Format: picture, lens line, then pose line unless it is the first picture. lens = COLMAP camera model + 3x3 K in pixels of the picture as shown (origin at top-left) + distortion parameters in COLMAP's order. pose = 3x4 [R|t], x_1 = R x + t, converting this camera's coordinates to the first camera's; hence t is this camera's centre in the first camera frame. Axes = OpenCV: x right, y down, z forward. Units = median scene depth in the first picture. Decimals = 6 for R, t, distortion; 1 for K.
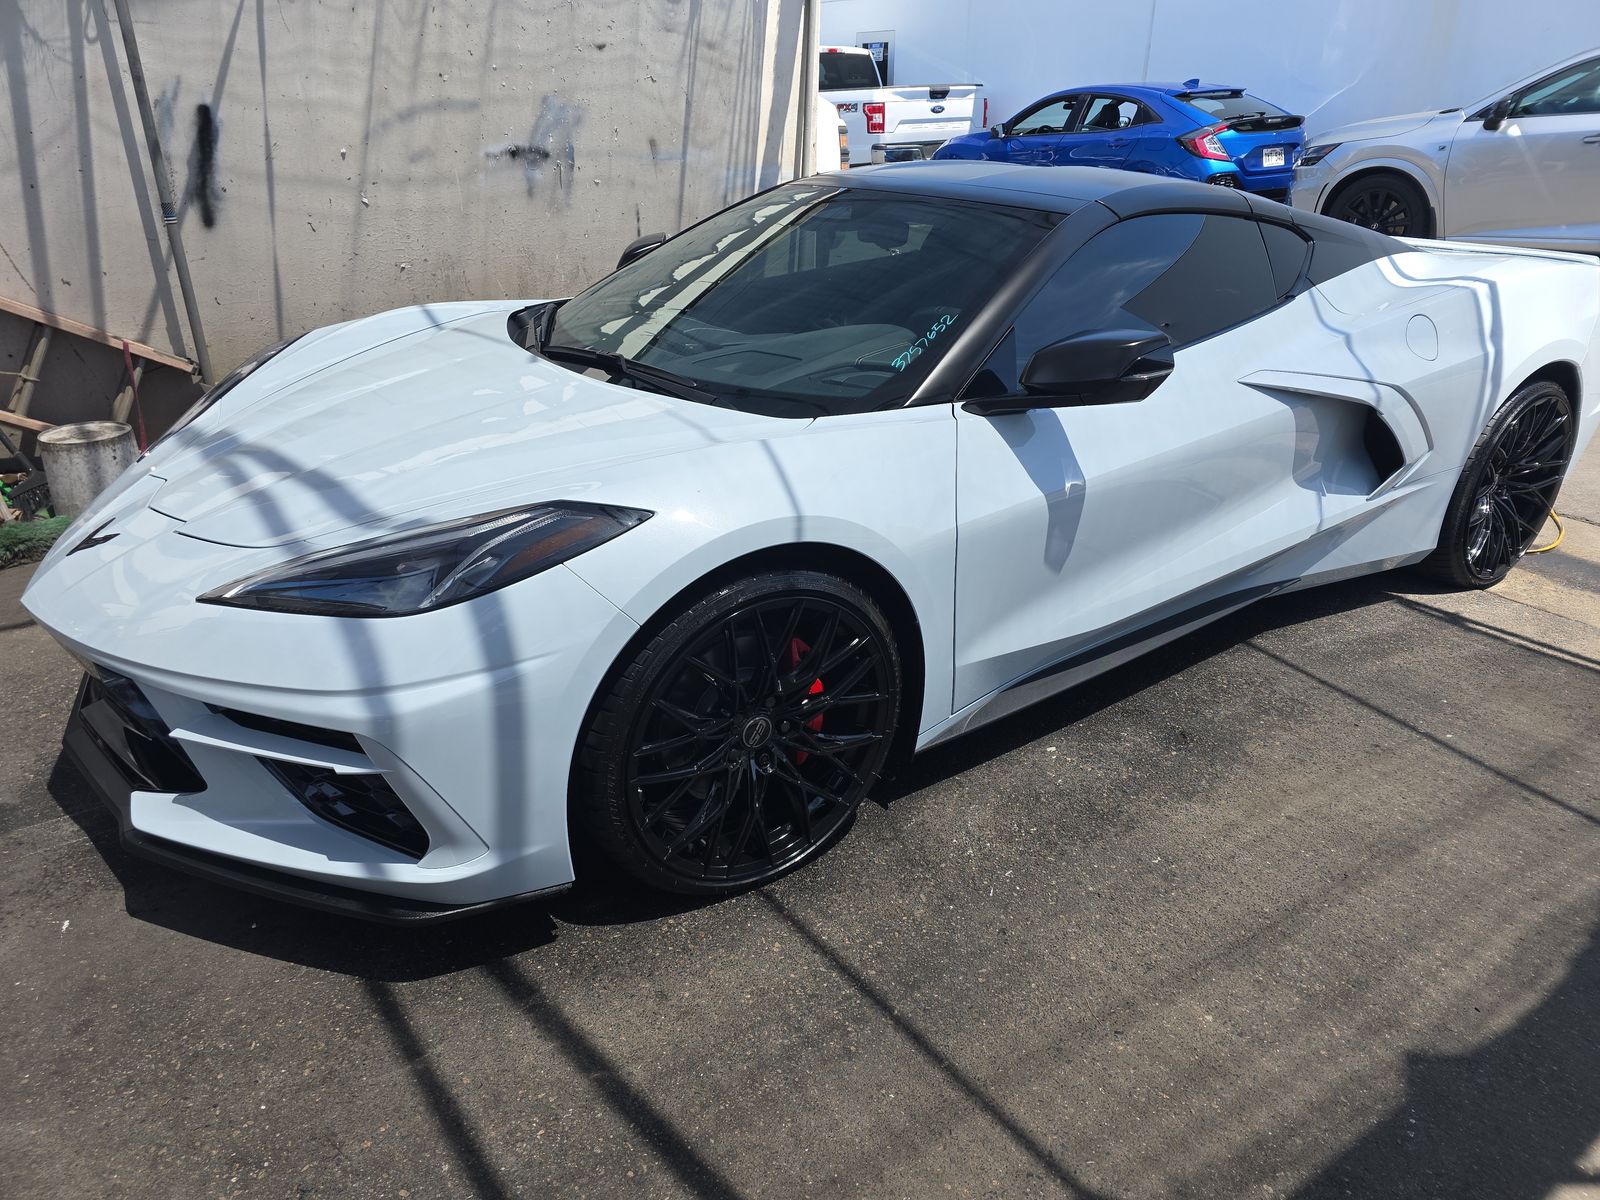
lens RADIAL K [[1083.5, 0, 800.0], [0, 1083.5, 600.0], [0, 0, 1]] dist [0.064521, -0.061476]
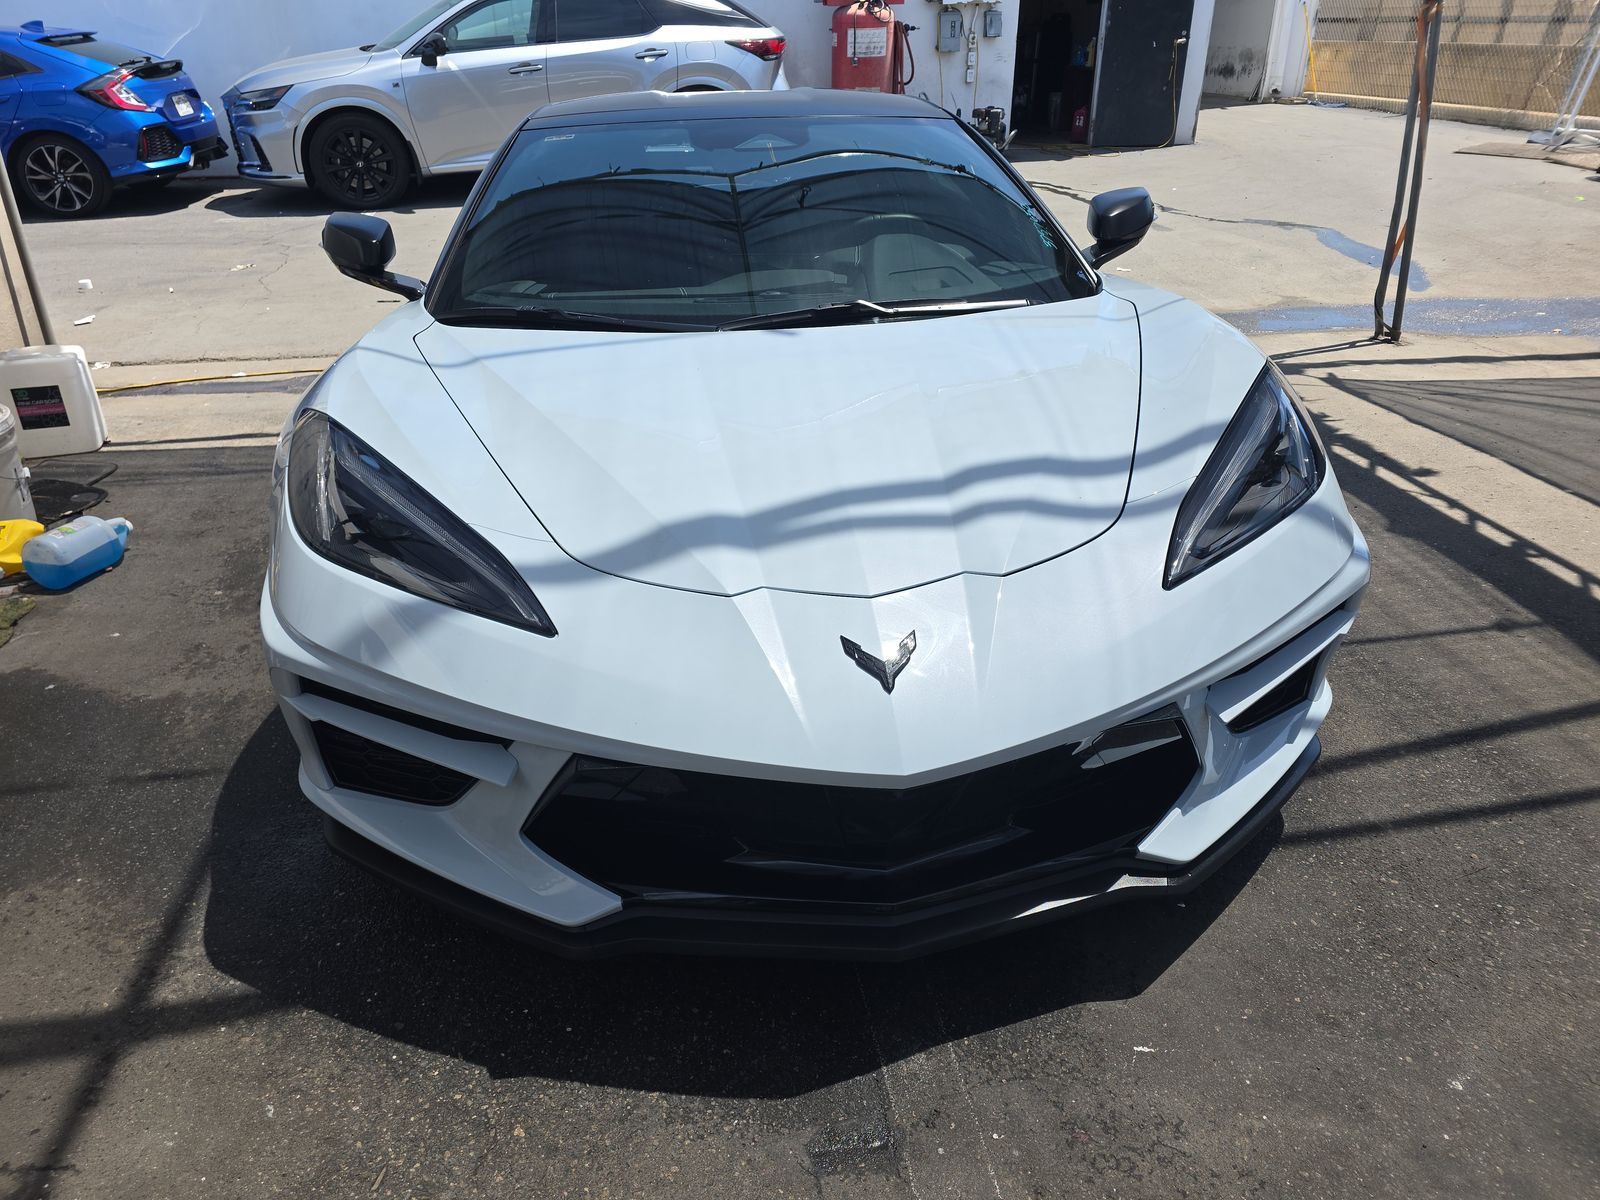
lens RADIAL K [[1083.5, 0, 800.0], [0, 1083.5, 600.0], [0, 0, 1]] dist [0.064521, -0.061476]
pose [[0.453301, -0.417979, 0.787282, -0.320602], [0.385979, 0.888181, 0.249309, -0.076472], [-0.803454, 0.190862, 0.563944, 0.168357]]
